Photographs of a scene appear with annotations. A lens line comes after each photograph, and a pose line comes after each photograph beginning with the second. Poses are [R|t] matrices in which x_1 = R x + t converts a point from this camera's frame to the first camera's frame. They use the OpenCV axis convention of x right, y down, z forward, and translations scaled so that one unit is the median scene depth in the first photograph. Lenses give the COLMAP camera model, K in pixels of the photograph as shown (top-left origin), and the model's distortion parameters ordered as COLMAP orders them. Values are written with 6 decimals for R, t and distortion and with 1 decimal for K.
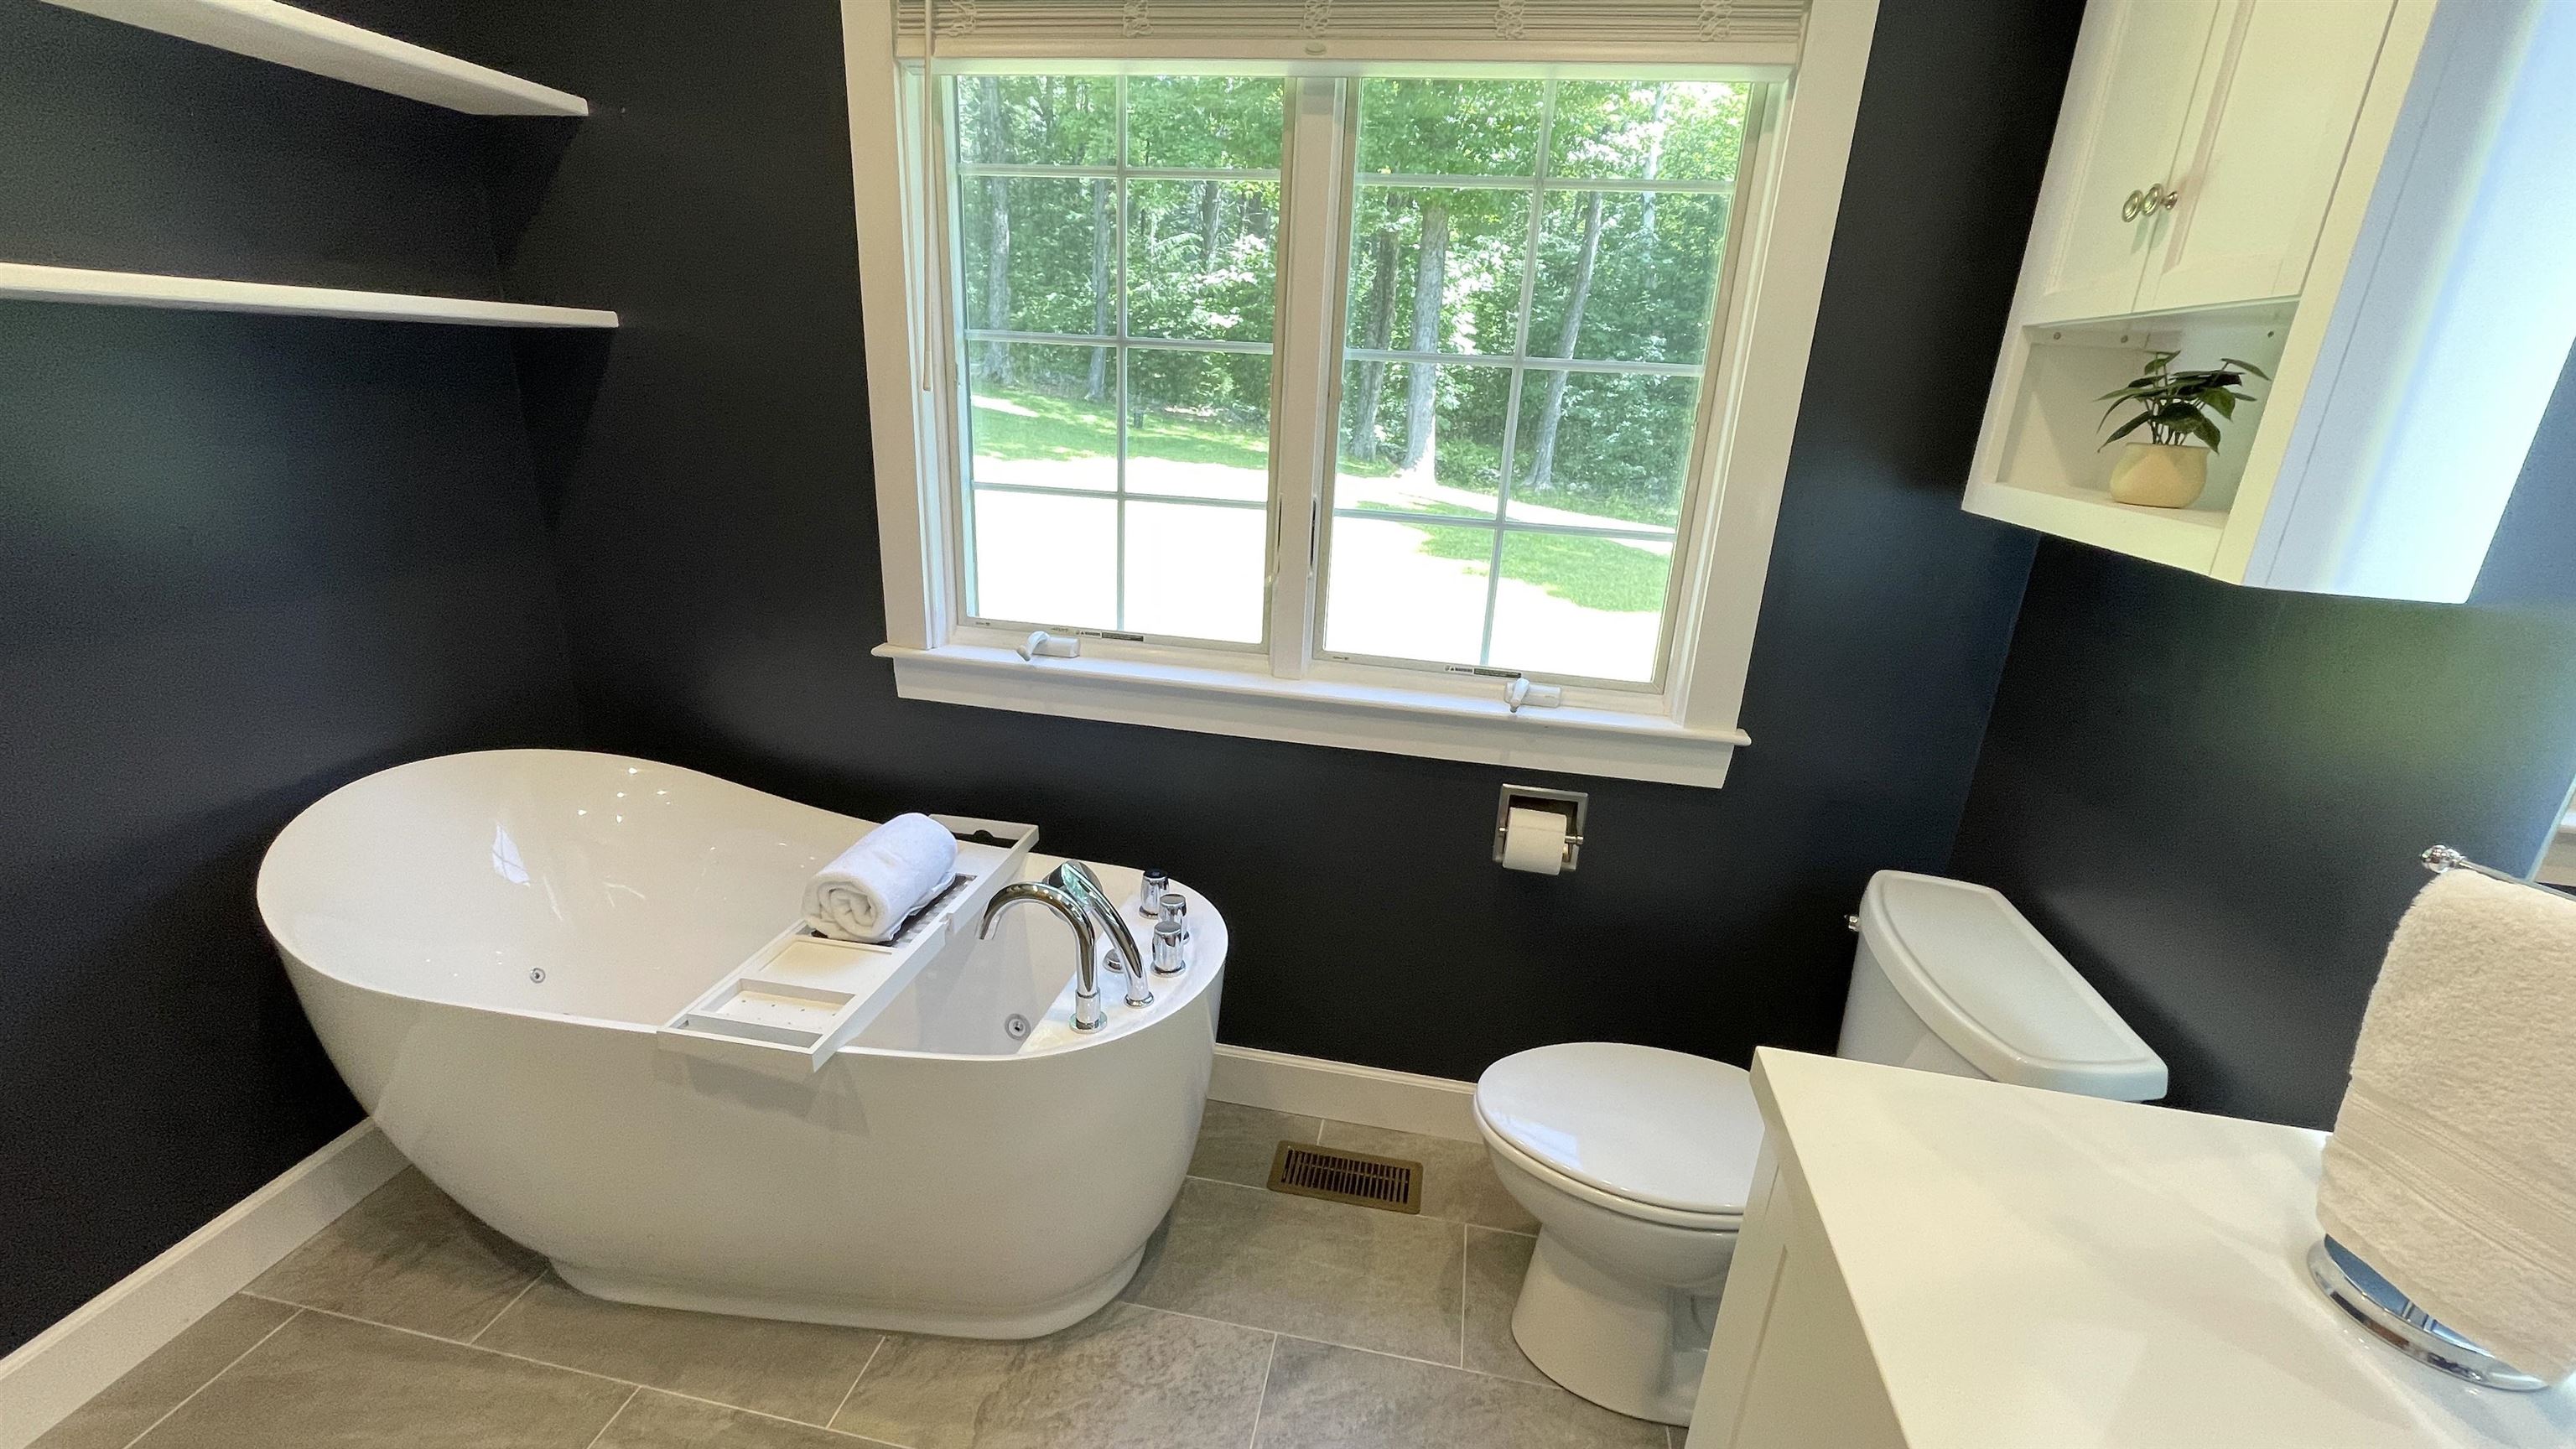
lens RADIAL K [[1042.7, 0, 1288.0], [0, 1042.7, 724.5], [0, 0, 1]] dist [-0.004655, 0.000061]
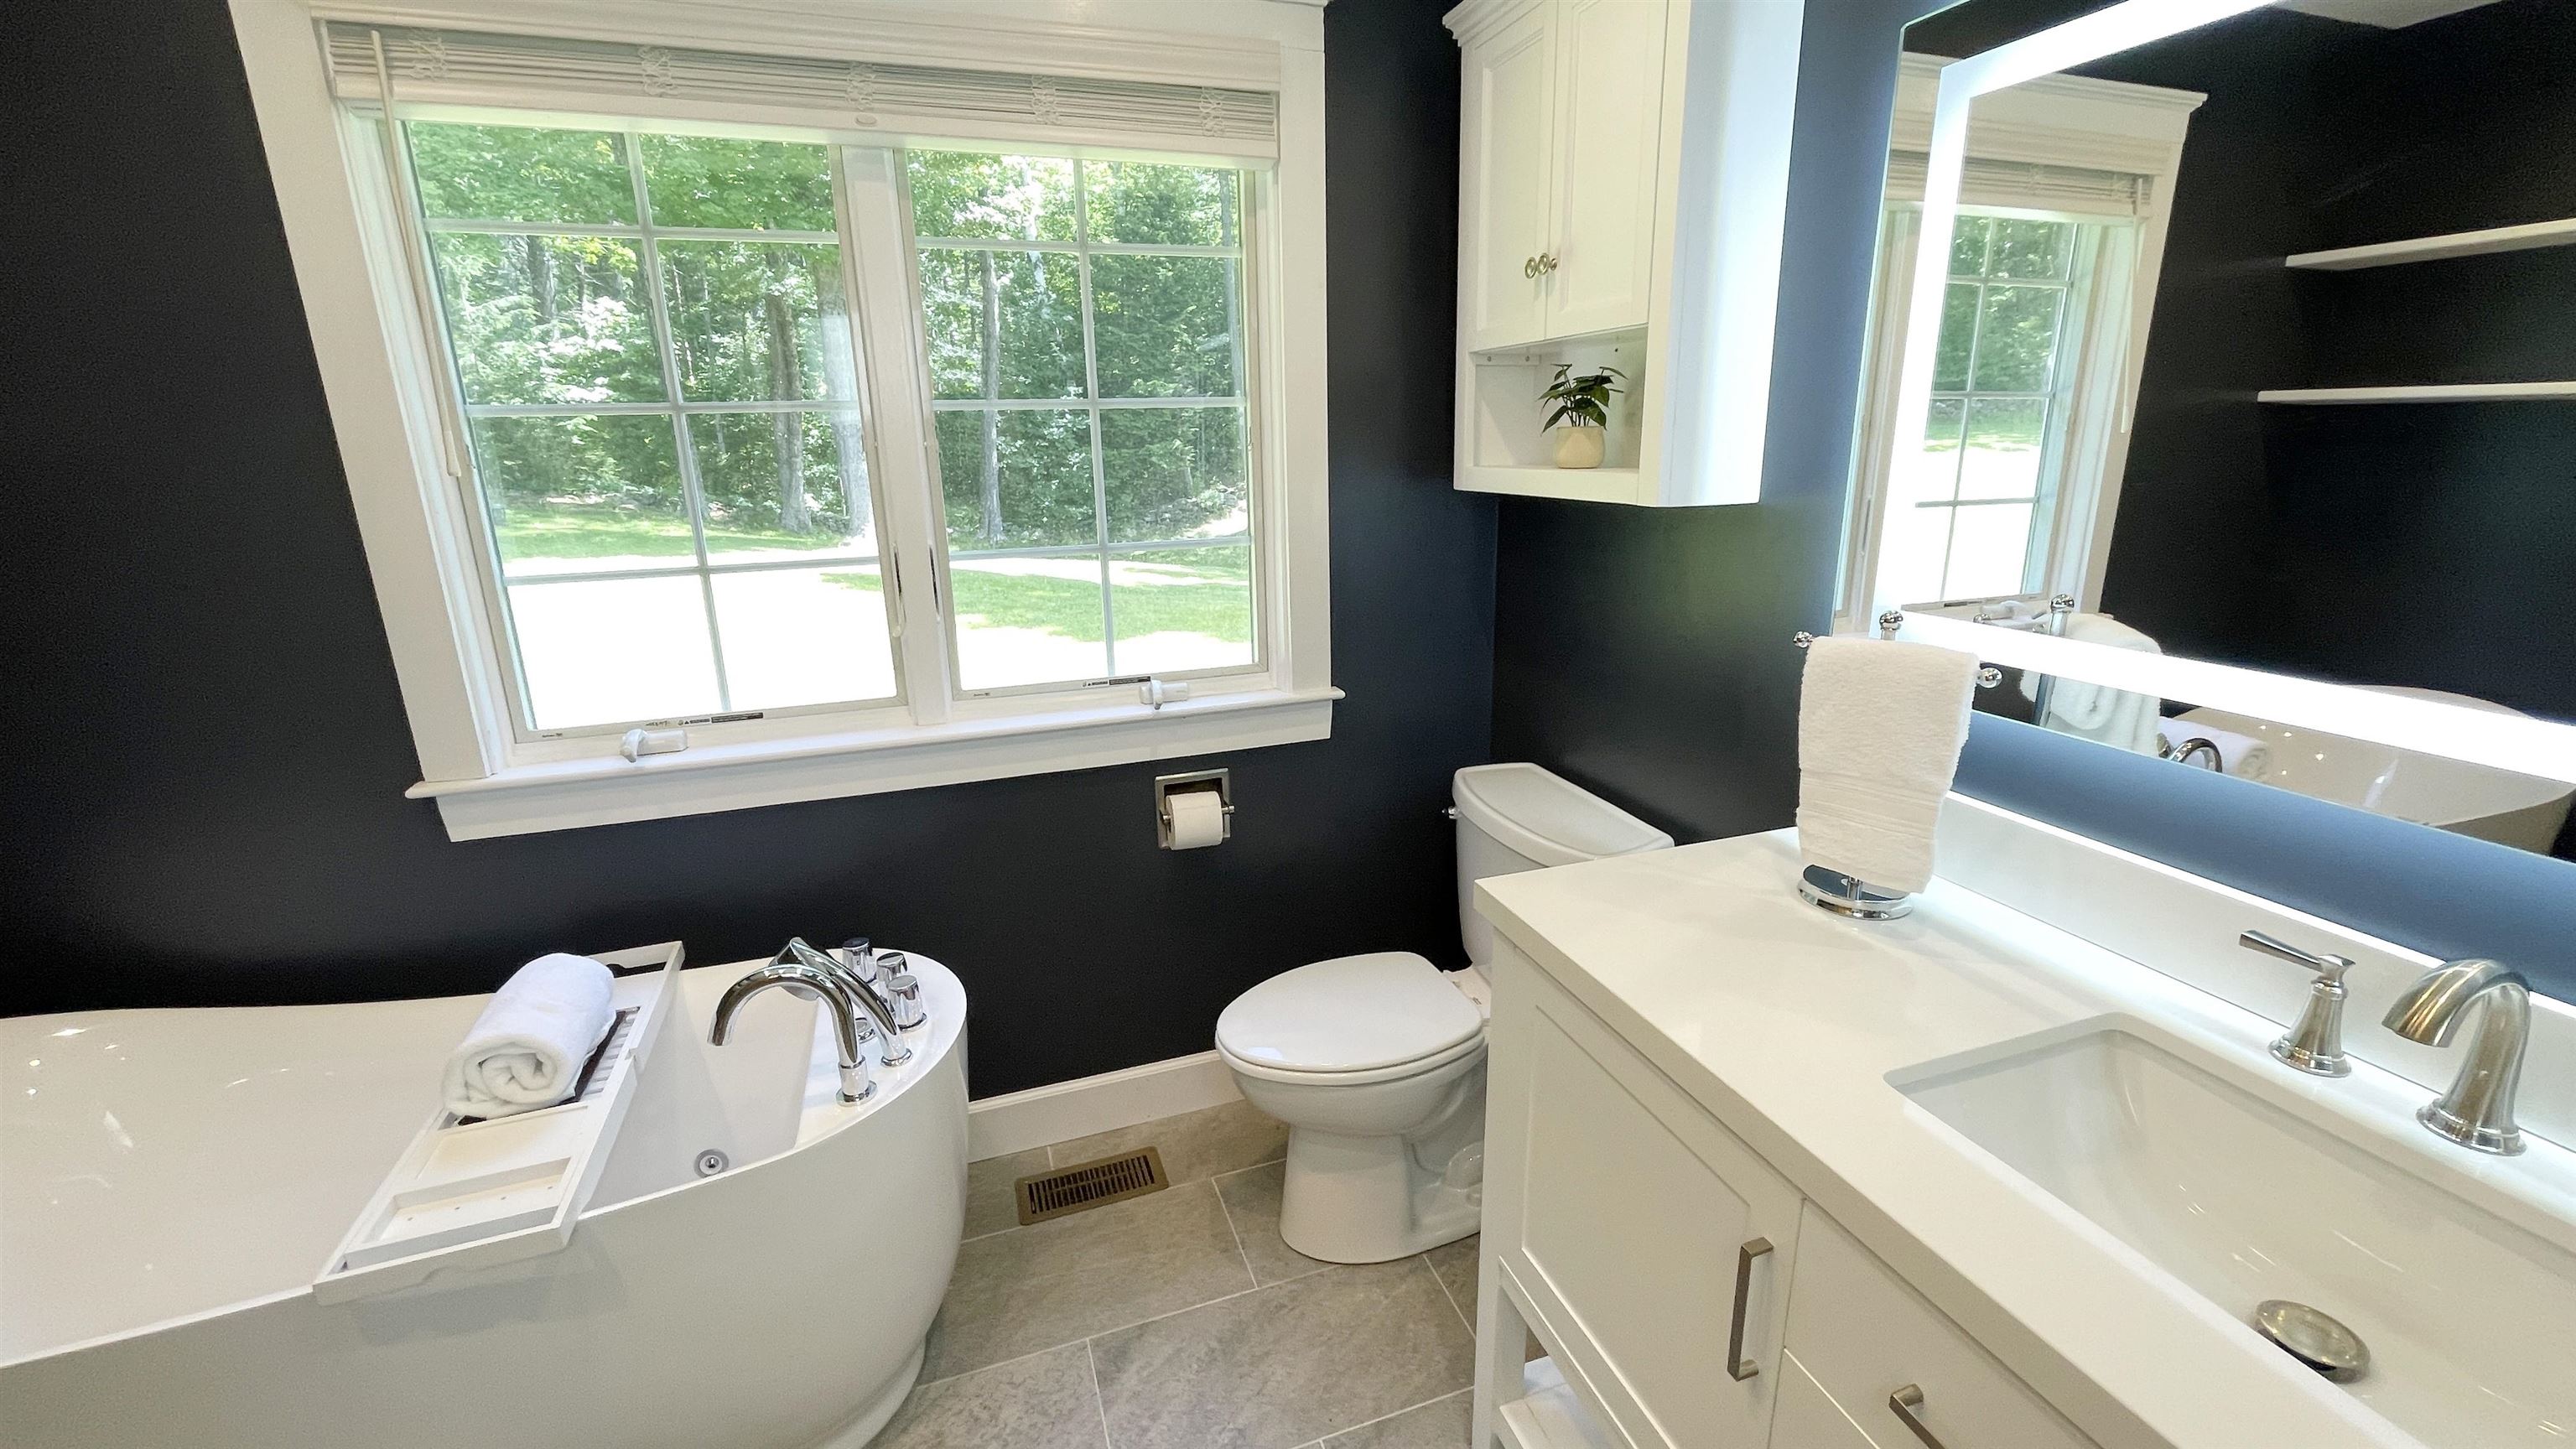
lens RADIAL K [[1042.7, 0, 1288.0], [0, 1042.7, 724.5], [0, 0, 1]] dist [-0.004655, 0.000061]
pose [[0.866965, -0.198938, 0.456941, -0.175780], [0.219784, 0.975518, 0.007708, 0.025935], [-0.447288, 0.093745, 0.889463, -0.056852]]
